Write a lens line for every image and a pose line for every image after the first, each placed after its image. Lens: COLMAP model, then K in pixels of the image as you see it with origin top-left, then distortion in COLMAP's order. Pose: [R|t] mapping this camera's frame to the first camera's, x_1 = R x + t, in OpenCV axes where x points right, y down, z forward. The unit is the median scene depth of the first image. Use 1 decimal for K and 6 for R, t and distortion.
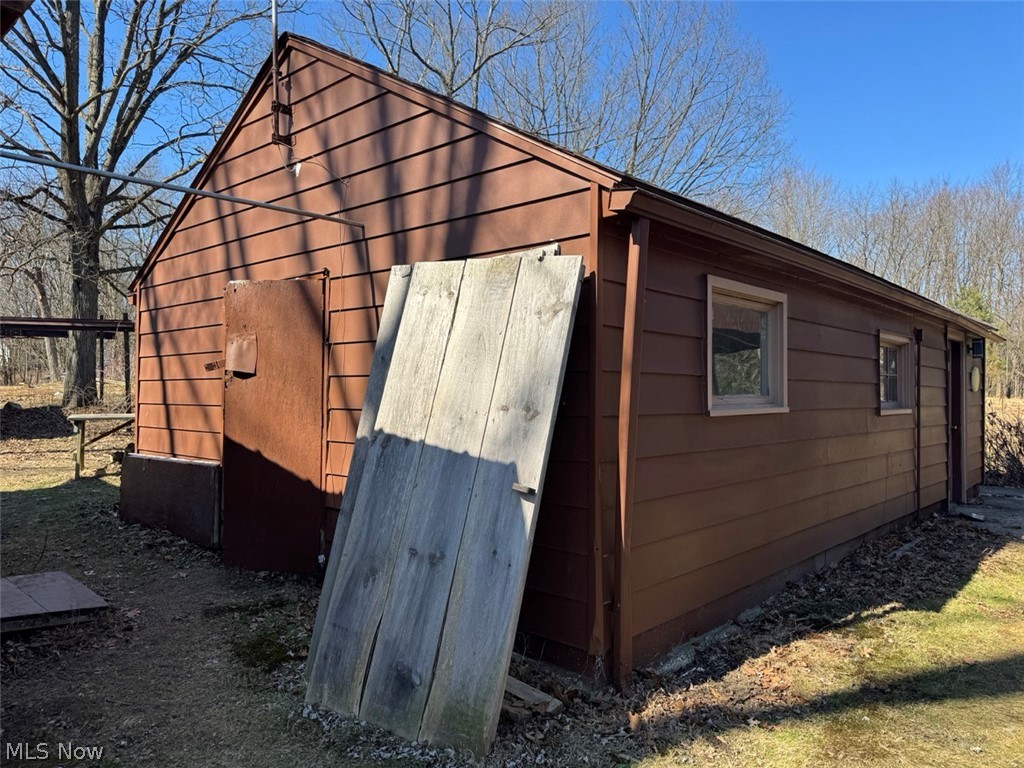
lens RADIAL K [[724.0, 0, 494.0], [0, 724.0, 381.4], [0, 0, 1]] dist [0.053028, -0.048518]
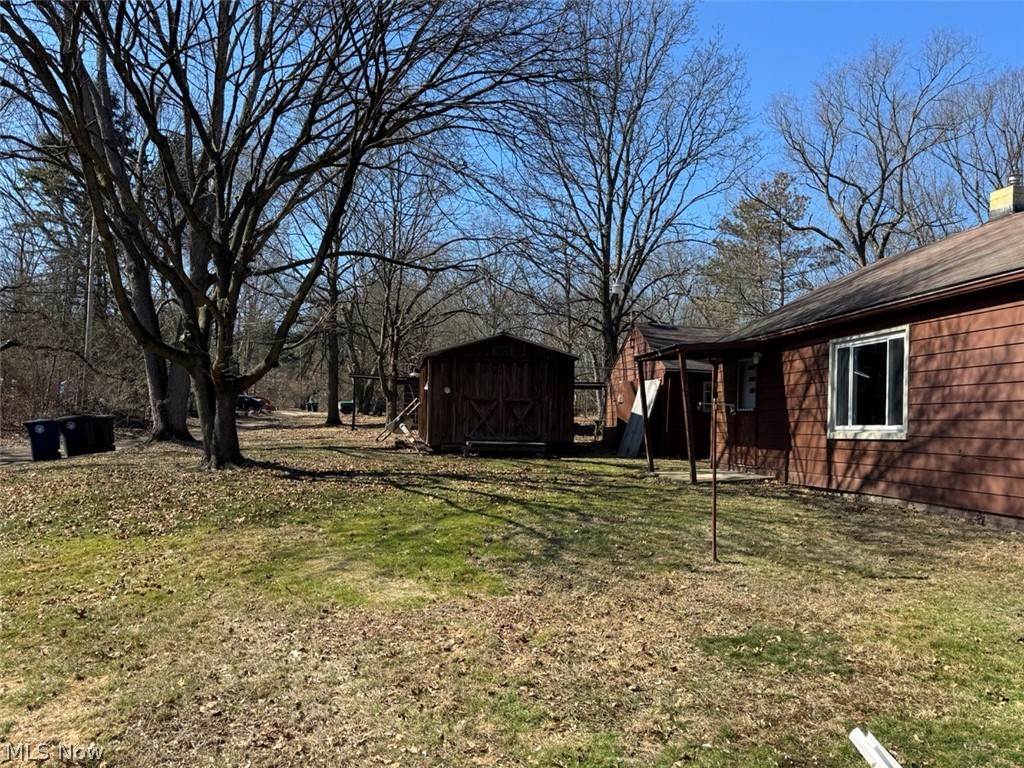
lens RADIAL K [[796.2, 0, 507.9], [0, 796.2, 384.0], [0, 0, 1]] dist [0.101677, -0.118530]
pose [[0.784637, -0.011187, -0.619854, 0.504776], [-0.024698, 0.998479, -0.049285, 0.031275], [0.619463, 0.053980, 0.783168, -0.766356]]
